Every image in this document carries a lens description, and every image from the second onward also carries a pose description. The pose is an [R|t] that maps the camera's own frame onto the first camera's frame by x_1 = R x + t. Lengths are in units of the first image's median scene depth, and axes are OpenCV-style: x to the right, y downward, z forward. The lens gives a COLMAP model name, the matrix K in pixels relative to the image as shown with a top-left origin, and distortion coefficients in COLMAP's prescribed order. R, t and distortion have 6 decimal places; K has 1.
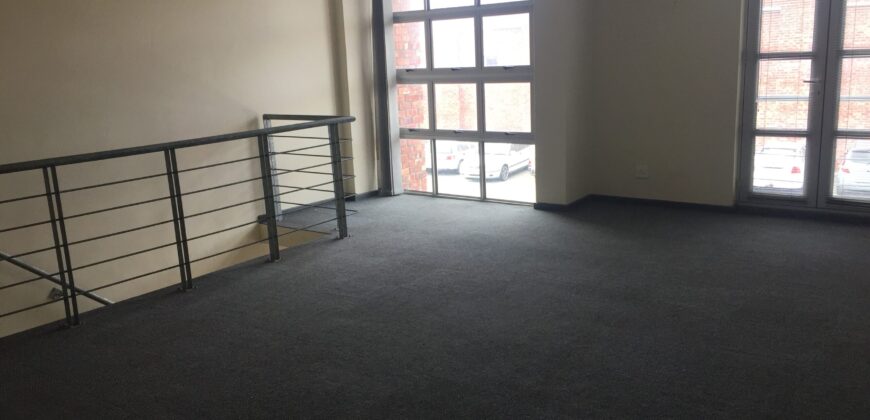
lens RADIAL K [[741.8, 0, 435.0], [0, 741.8, 210.0], [0, 0, 1]] dist [0.085423, -0.109065]
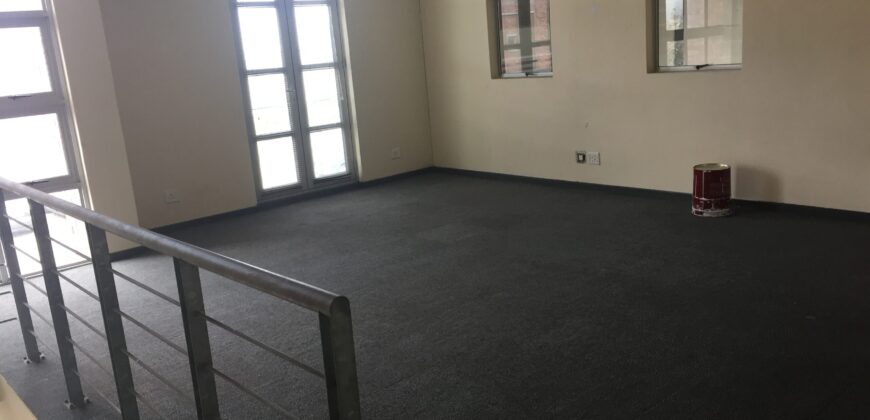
lens RADIAL K [[741.8, 0, 435.0], [0, 741.8, 210.0], [0, 0, 1]] dist [0.085423, -0.109065]
pose [[0.199498, -0.187777, 0.961738, -0.647717], [0.275641, 0.952591, 0.128813, -0.071646], [-0.940331, 0.239396, 0.241799, 0.497714]]
